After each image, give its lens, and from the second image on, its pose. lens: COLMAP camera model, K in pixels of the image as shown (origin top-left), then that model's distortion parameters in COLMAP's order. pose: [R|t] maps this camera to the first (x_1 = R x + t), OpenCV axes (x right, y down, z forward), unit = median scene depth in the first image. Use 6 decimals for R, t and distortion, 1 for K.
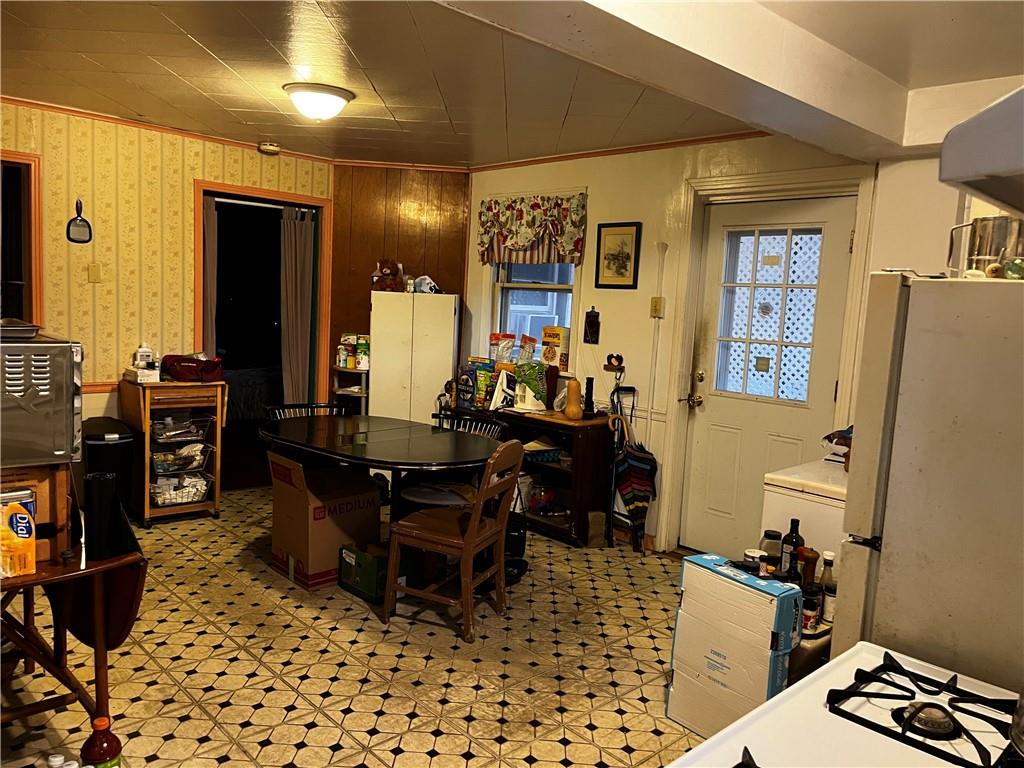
lens RADIAL K [[779.1, 0, 516.9], [0, 779.1, 382.6], [0, 0, 1]] dist [0.036094, -0.004937]
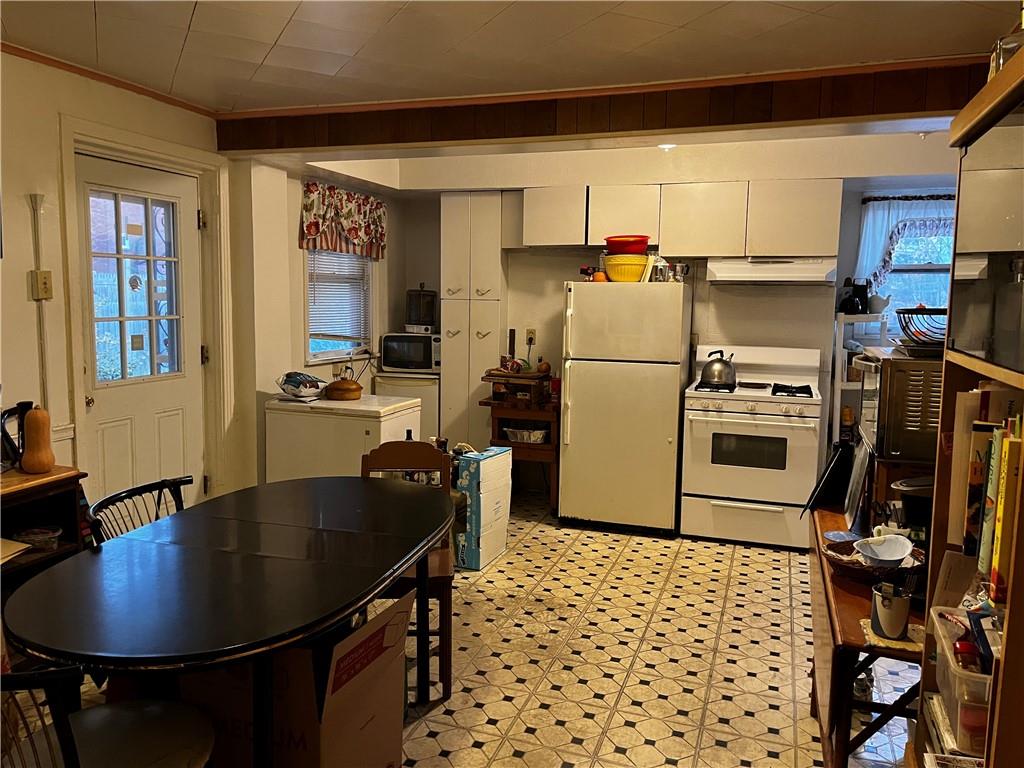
lens RADIAL K [[779.1, 0, 515.6], [0, 779.1, 381.7], [0, 0, 1]] dist [0.036094, -0.004937]
pose [[-0.459534, -0.159478, 0.873725, -1.062493], [0.060559, 0.975831, 0.209966, -0.219961], [-0.886093, 0.149398, -0.438770, 1.542839]]
